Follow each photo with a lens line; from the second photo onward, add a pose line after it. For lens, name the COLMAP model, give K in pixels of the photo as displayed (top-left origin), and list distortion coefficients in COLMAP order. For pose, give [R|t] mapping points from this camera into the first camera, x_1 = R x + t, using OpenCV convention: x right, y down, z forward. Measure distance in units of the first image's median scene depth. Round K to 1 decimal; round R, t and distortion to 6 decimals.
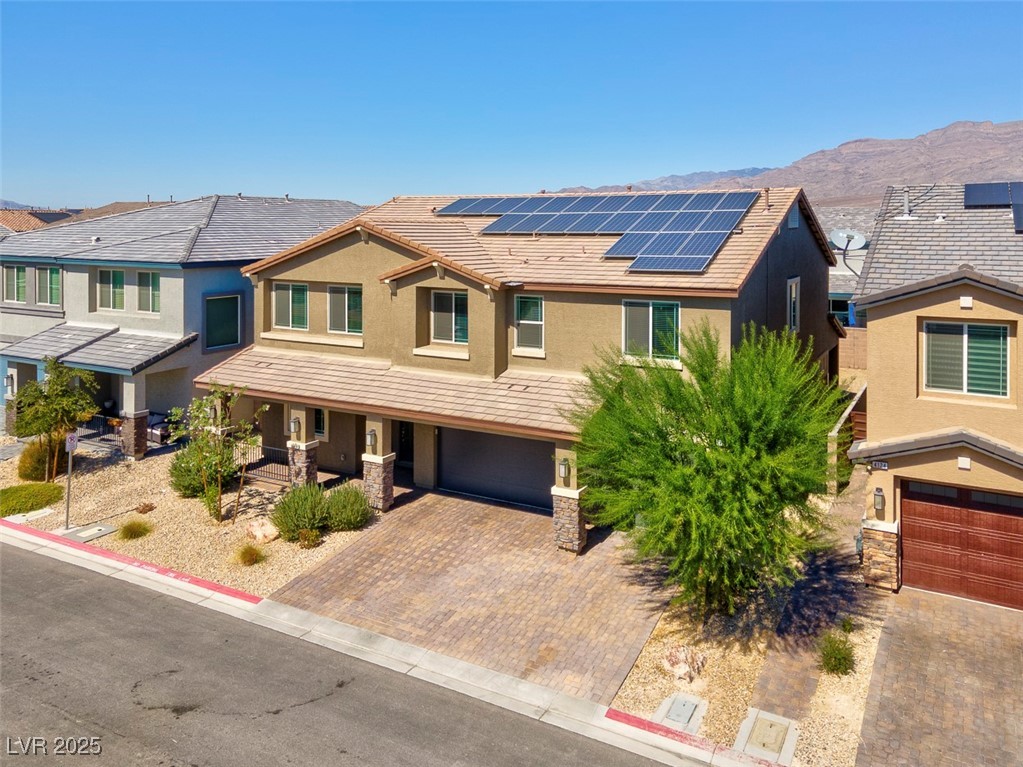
lens RADIAL K [[769.9, 0, 511.5], [0, 769.9, 383.5], [0, 0, 1]] dist [0.030782, 0.008936]
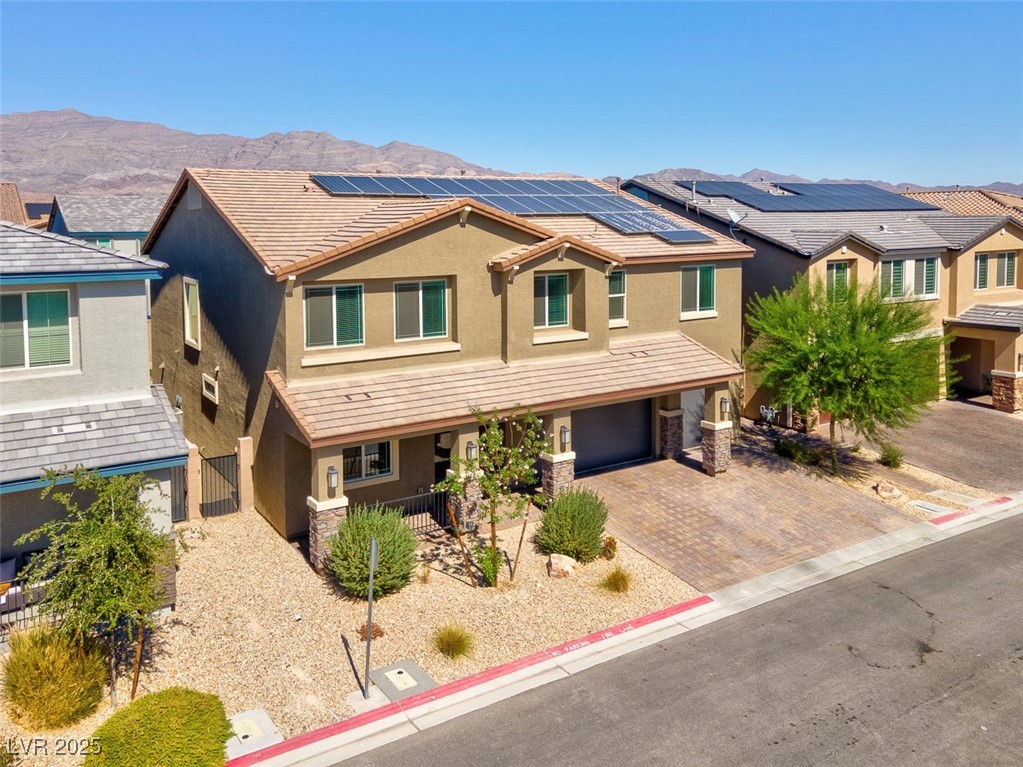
lens RADIAL K [[794.5, 0, 467.0], [0, 794.5, 407.1], [0, 0, 1]] dist [0.008837, 0.067023]
pose [[0.501813, -0.206352, 0.840002, -1.029453], [0.181887, 0.974587, 0.130755, -0.108057], [-0.845636, 0.087171, 0.526593, 0.587347]]
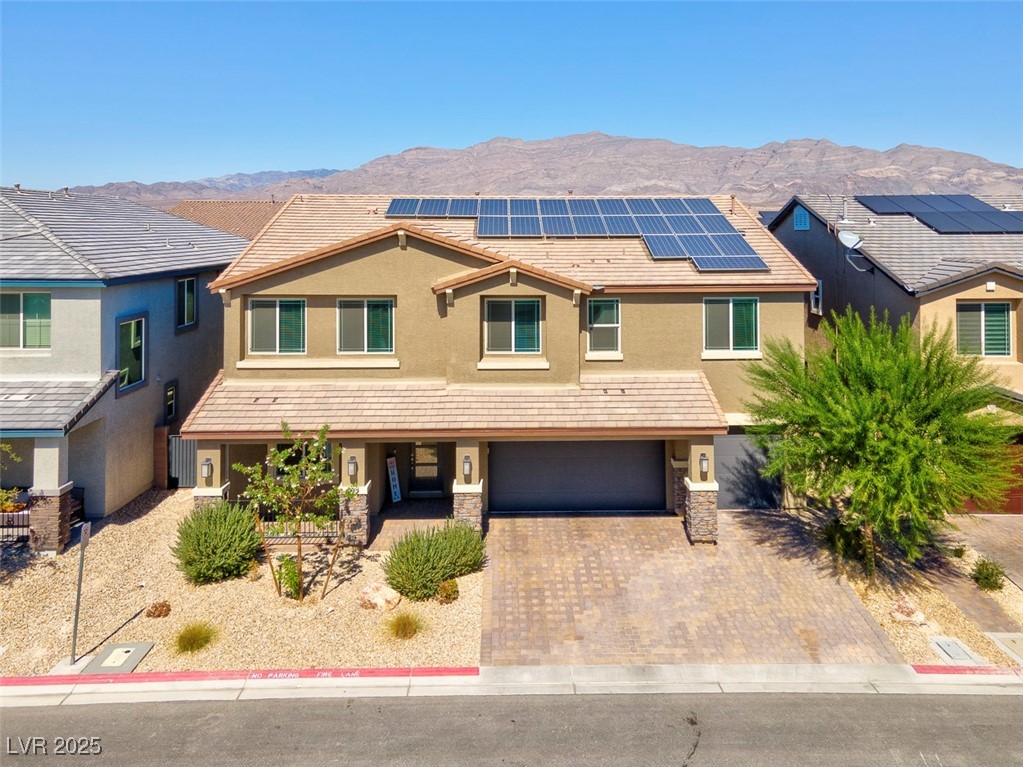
lens RADIAL K [[782.7, 0, 521.7], [0, 782.7, 363.4], [0, 0, 1]] dist [0.035914, 0.006207]
pose [[0.866166, -0.089099, 0.491749, -0.558264], [0.101636, 0.994821, 0.001228, -0.041940], [-0.489312, 0.048916, 0.870736, 0.170647]]
